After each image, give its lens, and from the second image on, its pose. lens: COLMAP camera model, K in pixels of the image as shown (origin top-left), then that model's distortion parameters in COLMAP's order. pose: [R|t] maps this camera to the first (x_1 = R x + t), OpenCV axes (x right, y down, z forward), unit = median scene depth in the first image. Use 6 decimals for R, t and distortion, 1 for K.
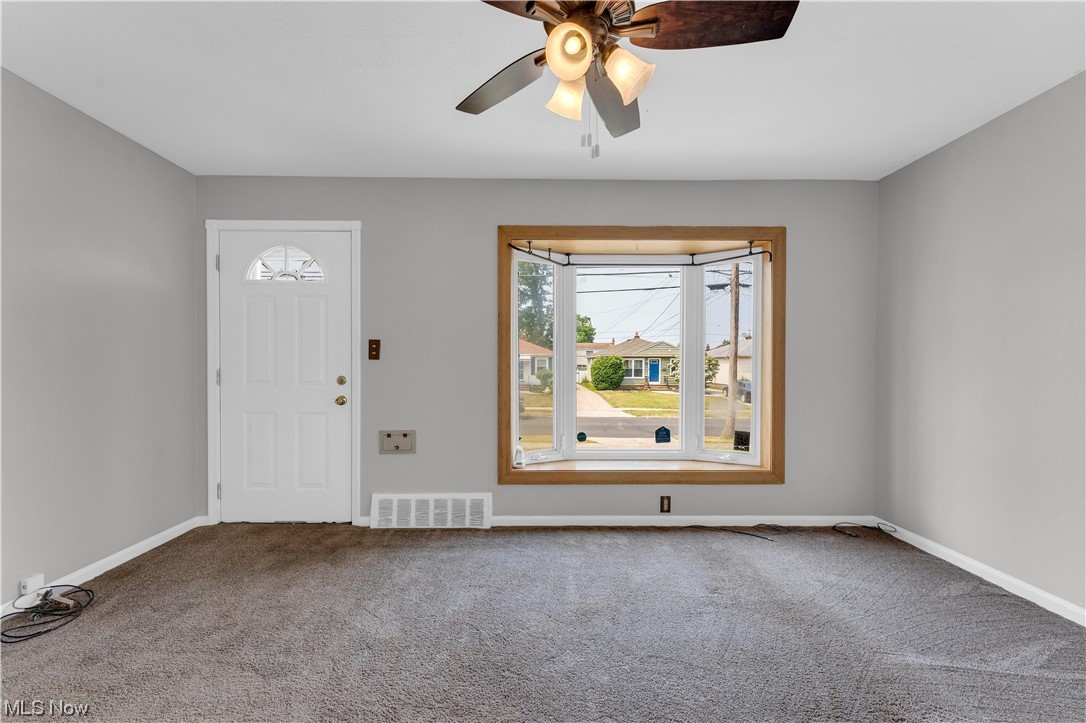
lens RADIAL K [[439.0, 0, 534.3], [0, 439.0, 364.2], [0, 0, 1]] dist [0.001989, -0.000901]
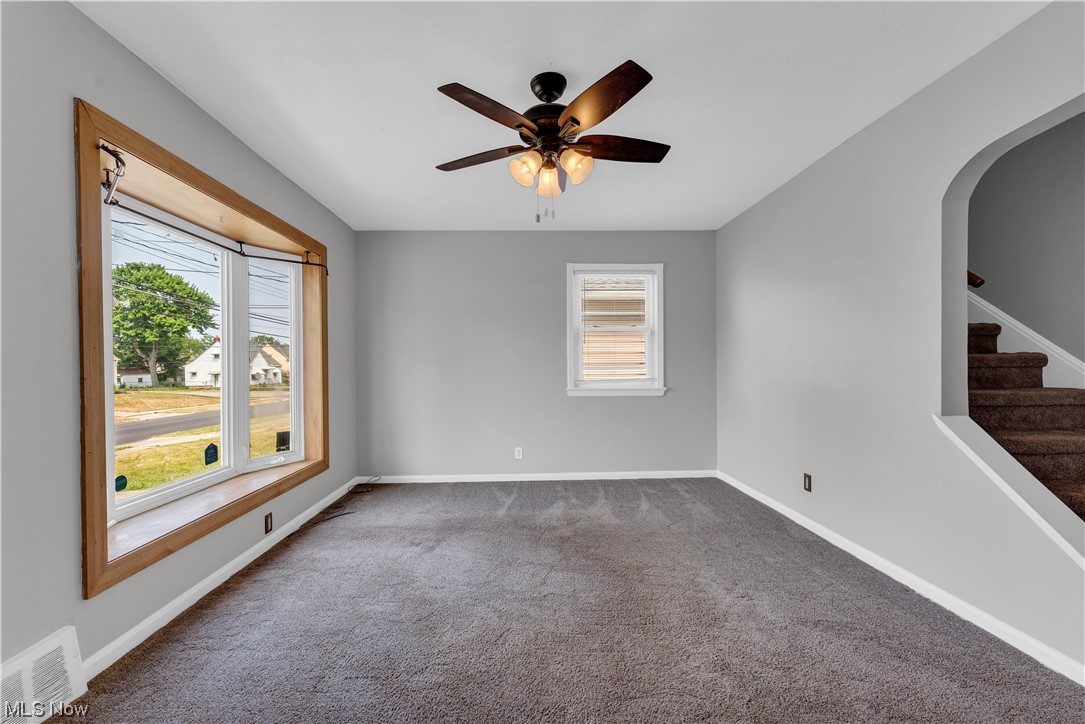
lens RADIAL K [[438.6, 0, 538.1], [0, 438.6, 365.6], [0, 0, 1]] dist [0.001989, -0.000901]
pose [[-0.017267, -0.006541, 0.999830, -0.601206], [0.011416, 0.999912, 0.006738, 0.000291], [-0.999786, 0.011530, -0.017191, 0.470454]]
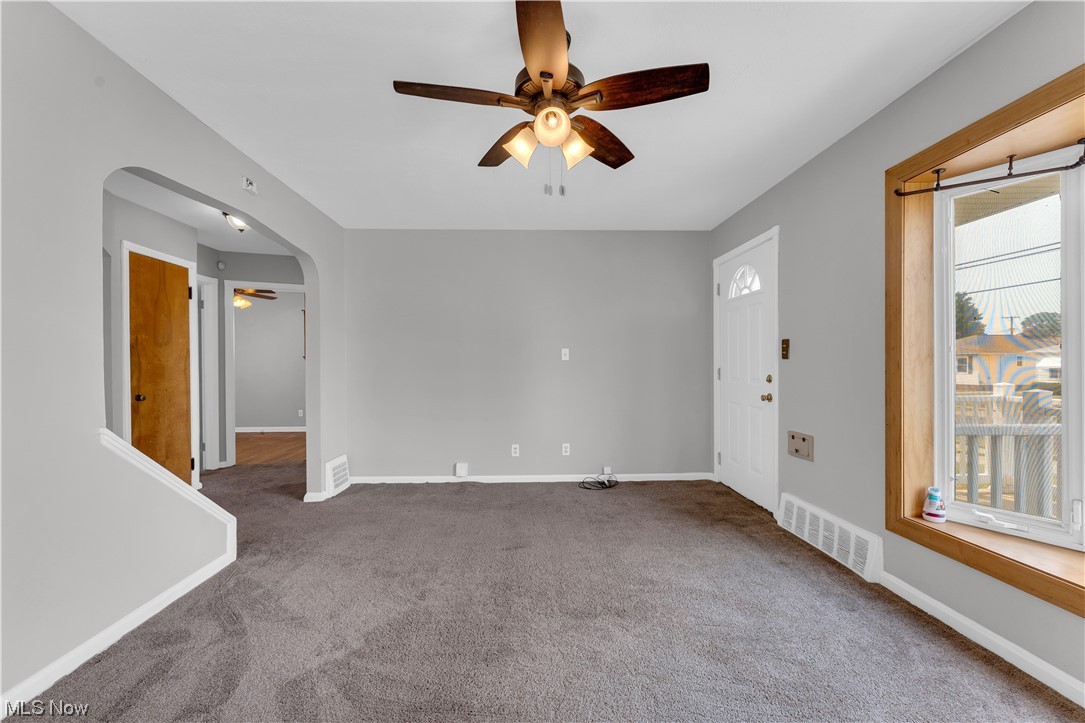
lens RADIAL K [[438.6, 0, 539.6], [0, 438.6, 362.8], [0, 0, 1]] dist [0.001989, -0.000901]
pose [[0.035134, -0.008315, -0.999348, 0.614910], [0.004388, 0.999957, -0.008165, 0.003591], [0.999373, -0.004098, 0.035169, 0.403162]]
